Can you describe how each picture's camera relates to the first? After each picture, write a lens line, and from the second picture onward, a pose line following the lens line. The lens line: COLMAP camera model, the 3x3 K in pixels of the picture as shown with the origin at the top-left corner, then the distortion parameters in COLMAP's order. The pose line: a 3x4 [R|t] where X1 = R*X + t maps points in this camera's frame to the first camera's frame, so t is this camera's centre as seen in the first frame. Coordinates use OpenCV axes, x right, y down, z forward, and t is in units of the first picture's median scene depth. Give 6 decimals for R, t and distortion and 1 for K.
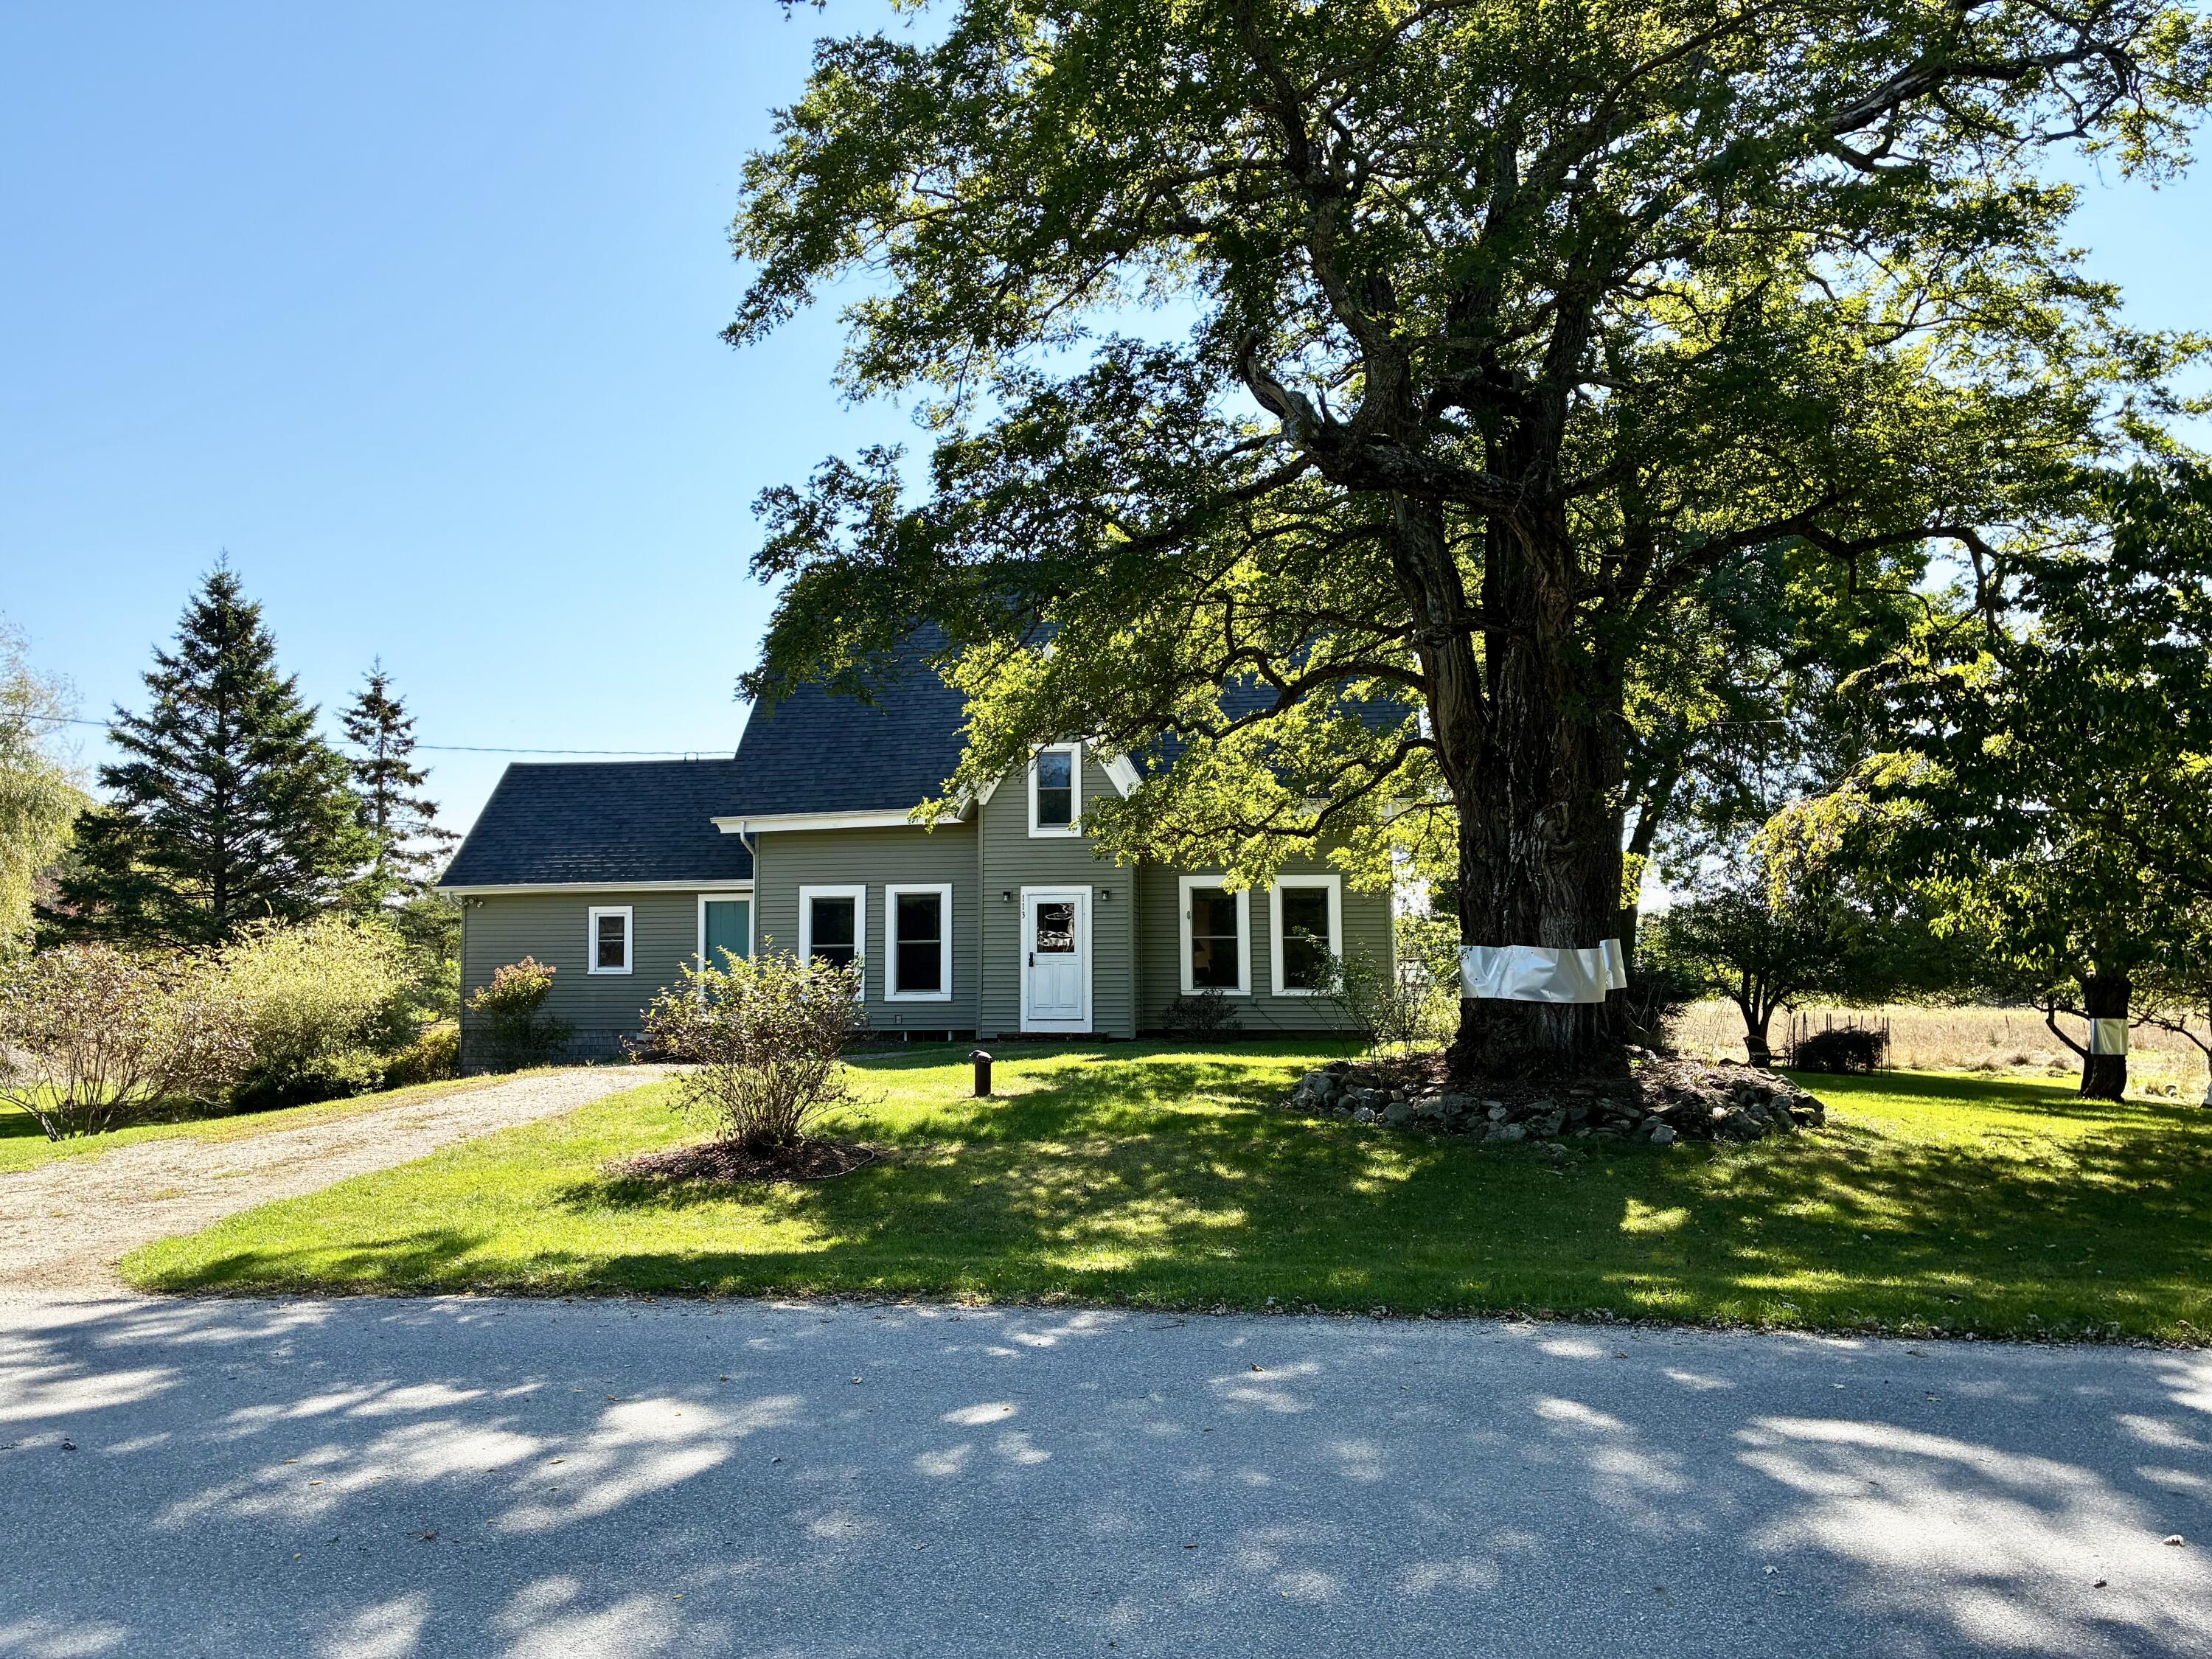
lens RADIAL K [[1699.2, 0, 1116.9], [0, 1699.2, 838.8], [0, 0, 1]] dist [0.036074, -0.039380]
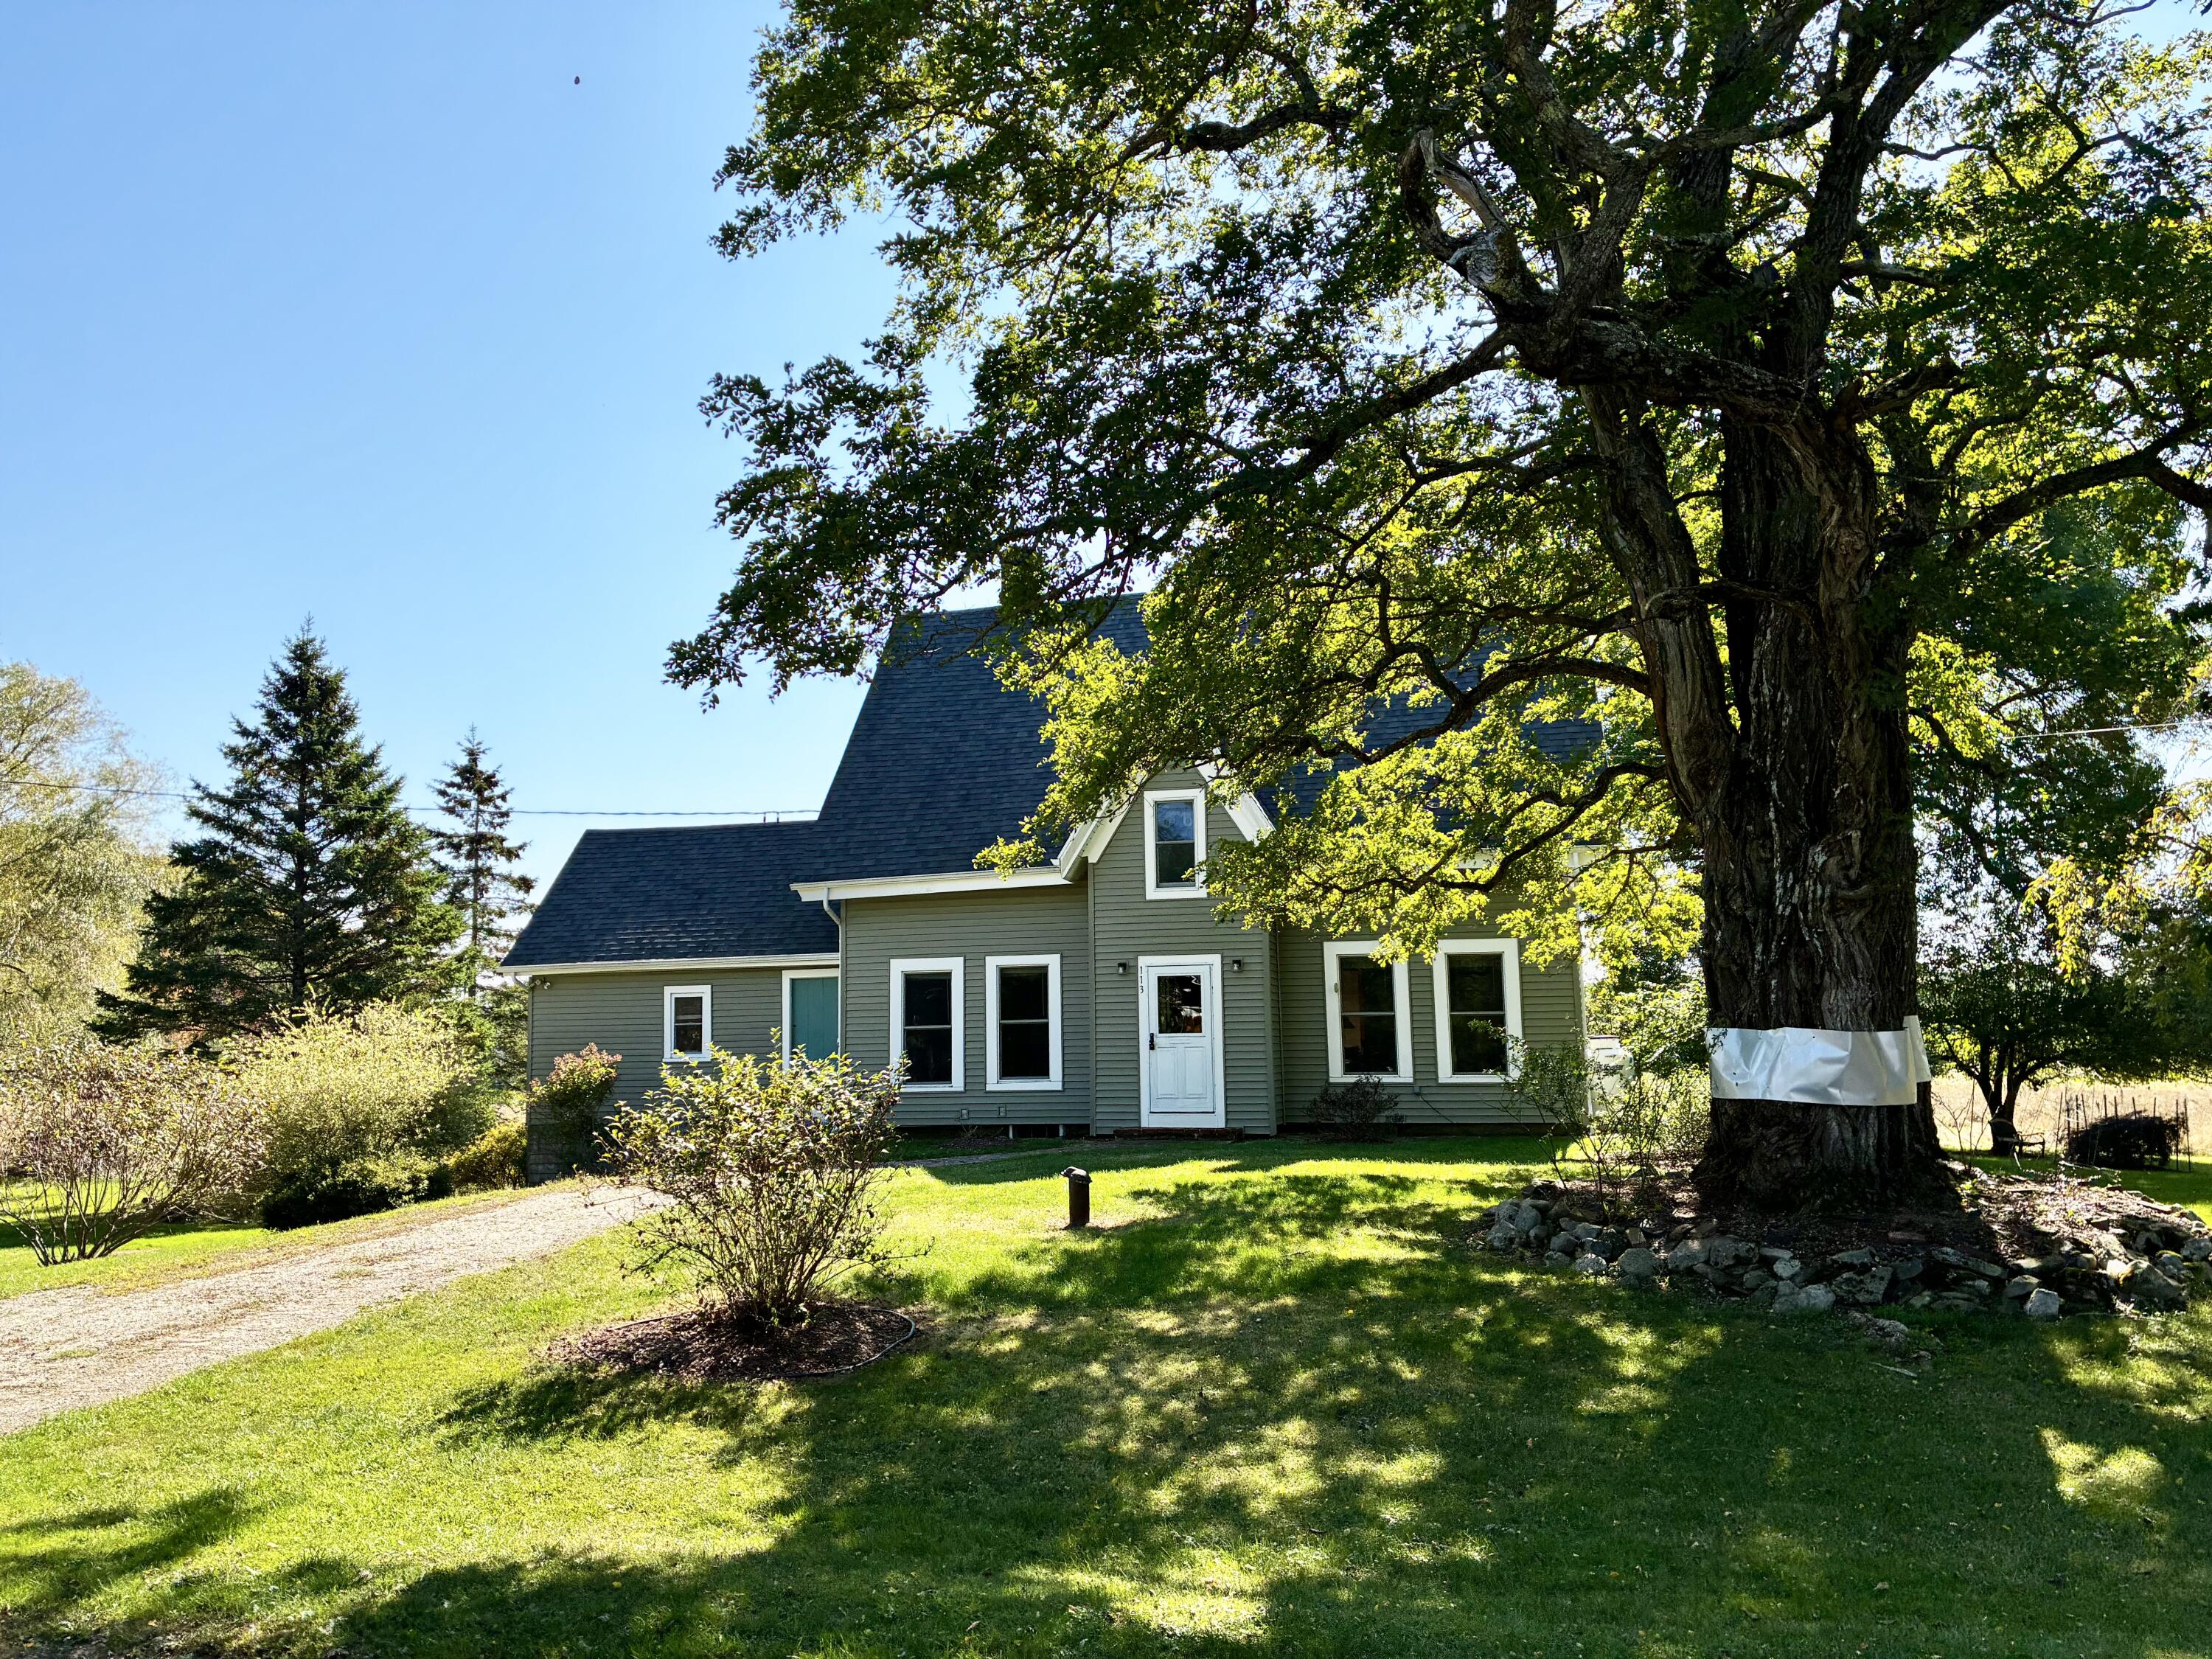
lens RADIAL K [[1699.2, 0, 1098.2], [0, 1699.2, 810.2], [0, 0, 1]] dist [0.036074, -0.039380]
pose [[0.995496, -0.022139, -0.092180, 0.003894], [0.016751, 0.998128, -0.058822, 0.004133], [0.093310, 0.057013, 0.994003, 0.131225]]
